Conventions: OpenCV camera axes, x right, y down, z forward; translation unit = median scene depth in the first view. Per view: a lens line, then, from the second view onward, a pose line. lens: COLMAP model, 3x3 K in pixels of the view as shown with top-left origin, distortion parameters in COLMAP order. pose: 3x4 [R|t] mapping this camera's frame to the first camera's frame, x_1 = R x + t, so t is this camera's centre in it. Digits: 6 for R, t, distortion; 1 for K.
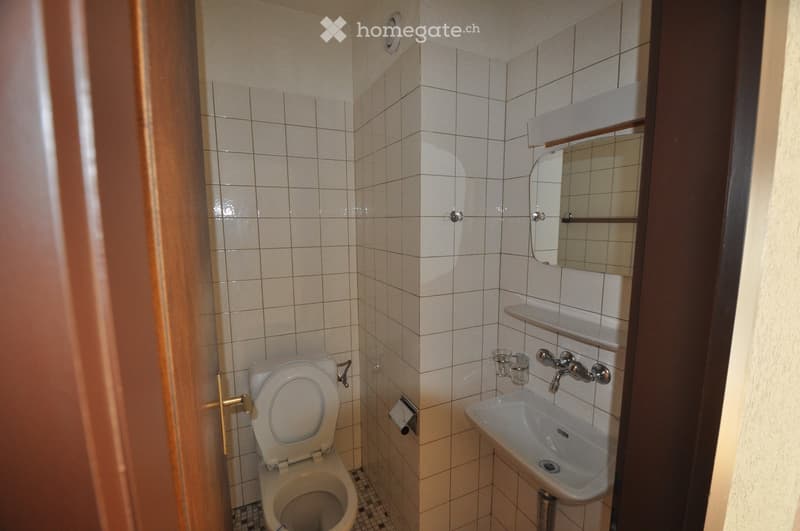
lens RADIAL K [[344.4, 0, 400.0], [0, 344.4, 265.5], [0, 0, 1]] dist [0.021380, -0.028158]
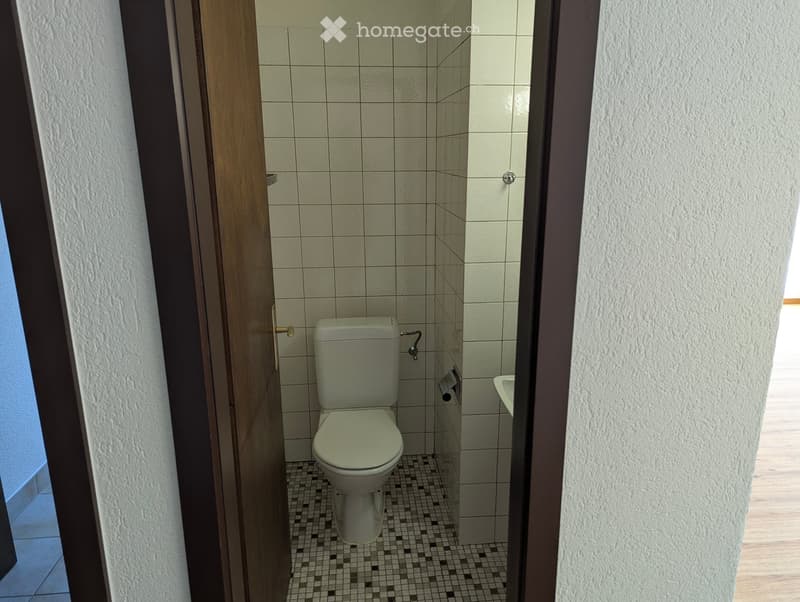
lens RADIAL K [[568.1, 0, 400.0], [0, 568.1, 301.0], [0, 0, 1]] dist [0.046101, -0.000091]
pose [[0.930941, 0.095479, -0.352467, 0.336230], [-0.046889, 0.988478, 0.143922, -0.015833], [0.362147, -0.117456, 0.924691, -0.399202]]
